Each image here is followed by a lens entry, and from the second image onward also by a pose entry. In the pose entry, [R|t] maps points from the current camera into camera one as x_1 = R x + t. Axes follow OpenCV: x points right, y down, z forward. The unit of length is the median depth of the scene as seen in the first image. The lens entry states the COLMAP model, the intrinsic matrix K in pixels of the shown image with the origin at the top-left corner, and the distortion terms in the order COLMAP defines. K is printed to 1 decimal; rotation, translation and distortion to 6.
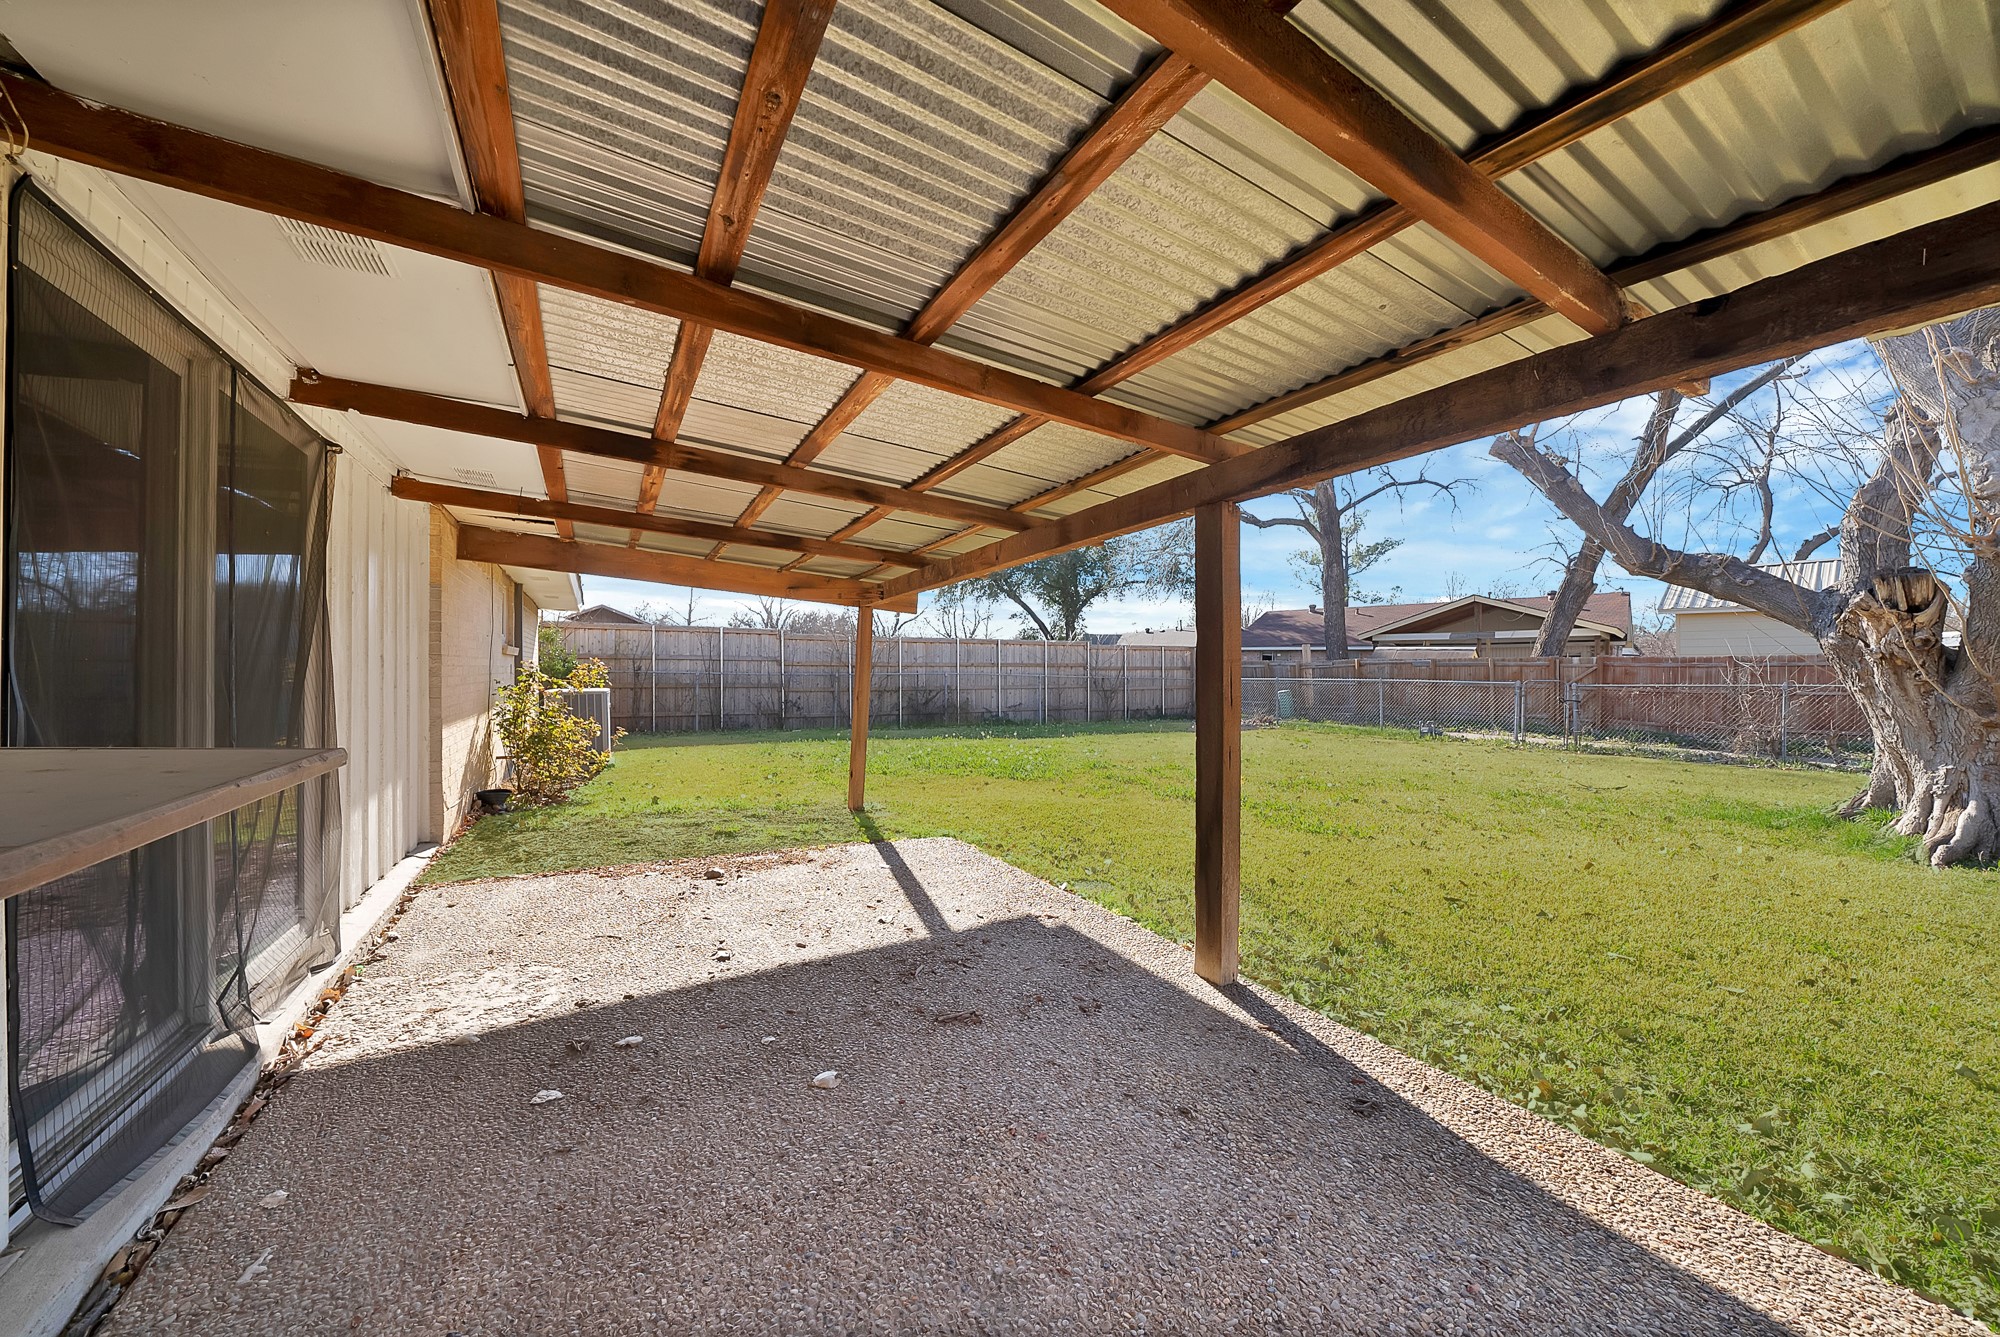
lens RADIAL K [[726.5, 0, 1005.8], [0, 726.5, 666.2], [0, 0, 1]] dist [-0.019846, 0.002441]
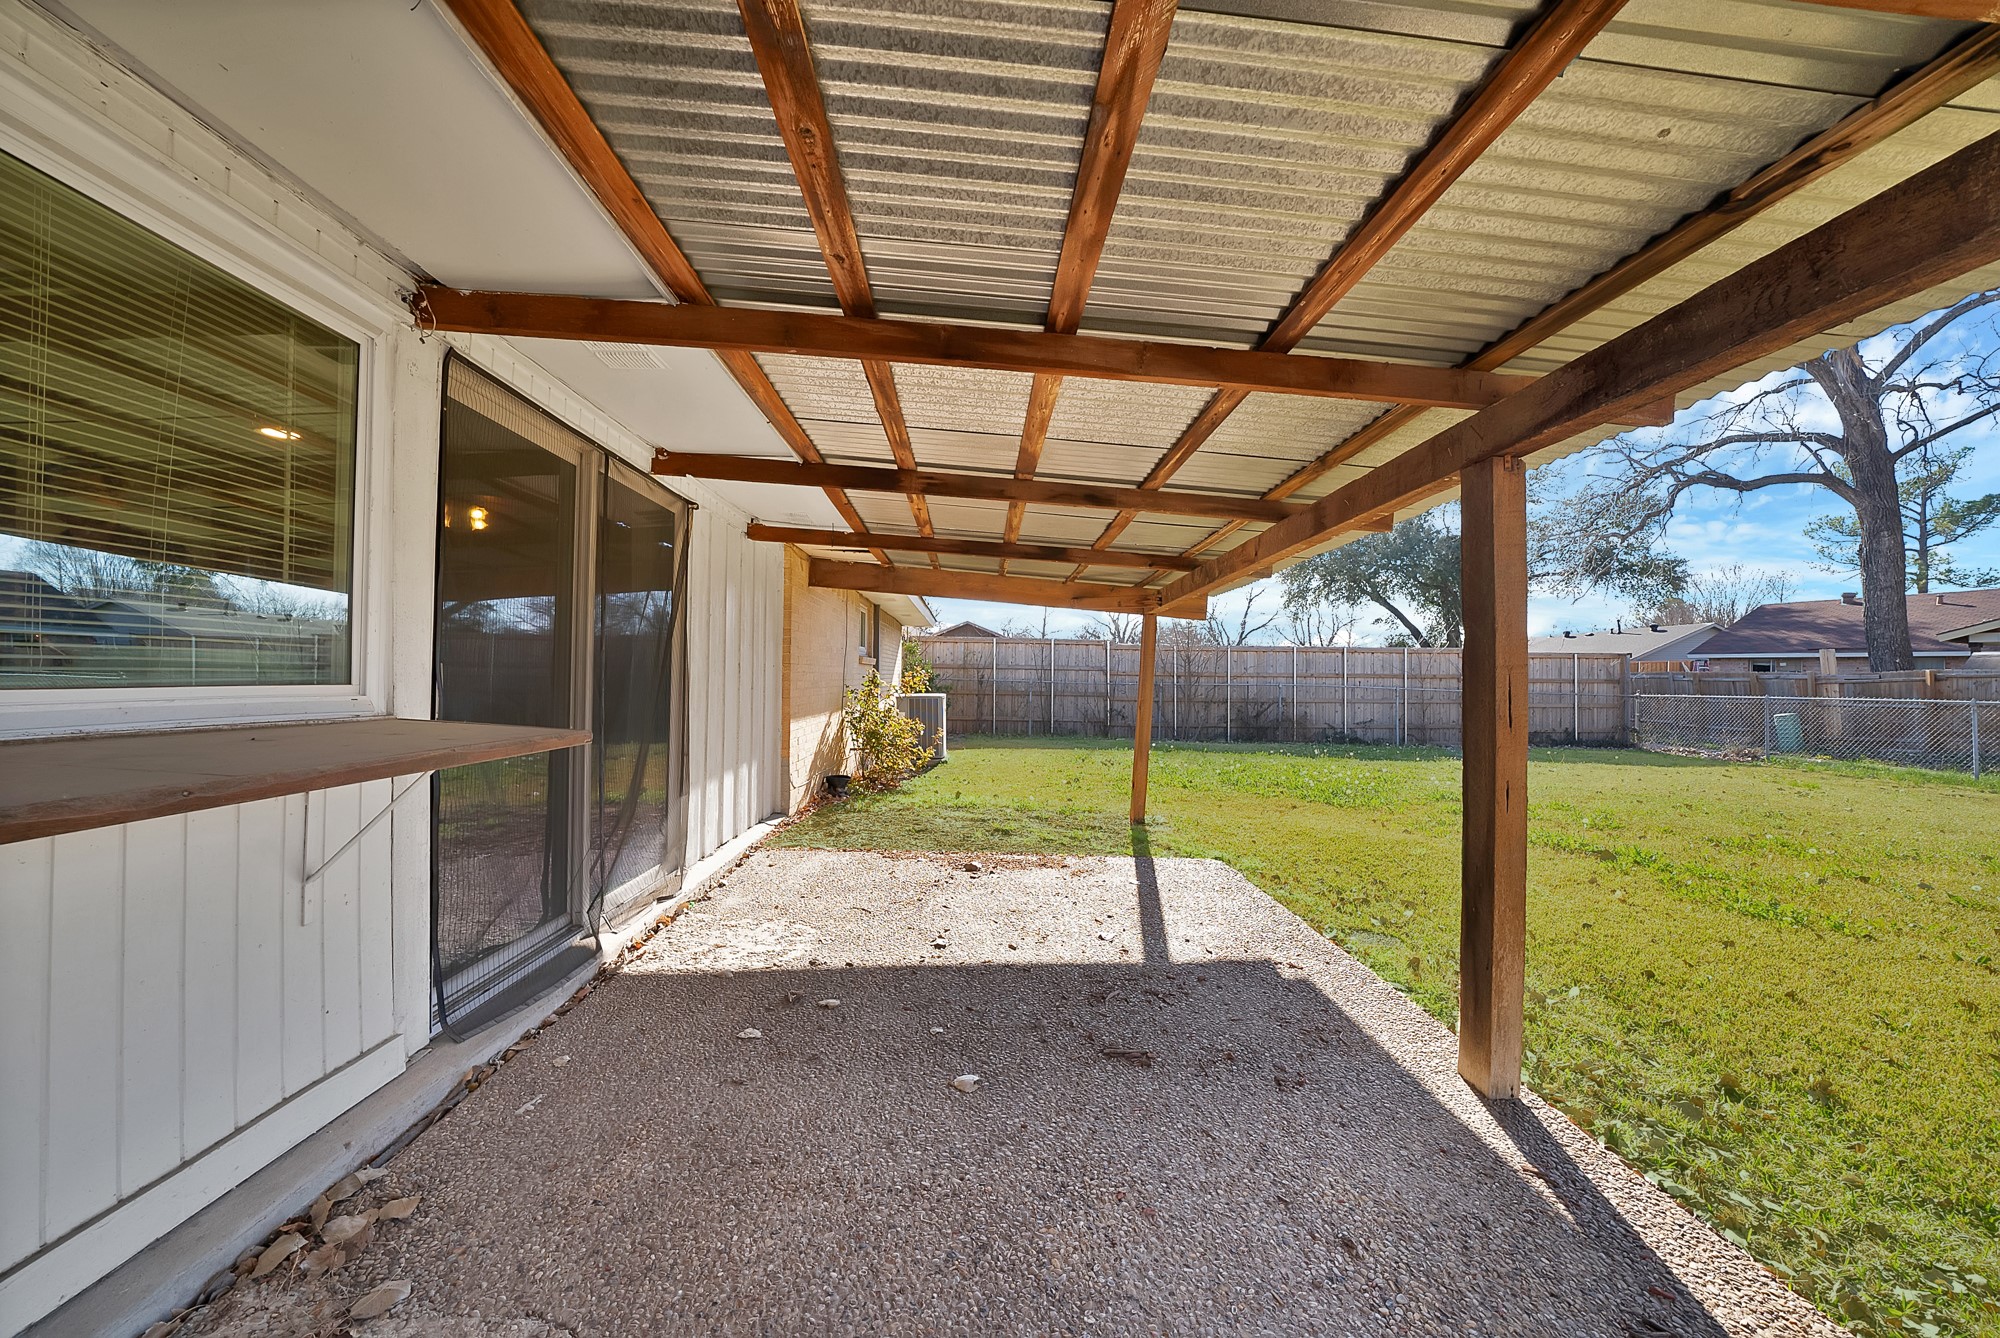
lens RADIAL K [[726.5, 0, 1000.9], [0, 726.5, 666.7], [0, 0, 1]] dist [-0.019846, 0.002441]
pose [[0.882615, -0.000306, -0.470096, 0.196157], [-0.006420, 0.999899, -0.012704, 0.005130], [0.470052, 0.014231, 0.882524, 0.093648]]
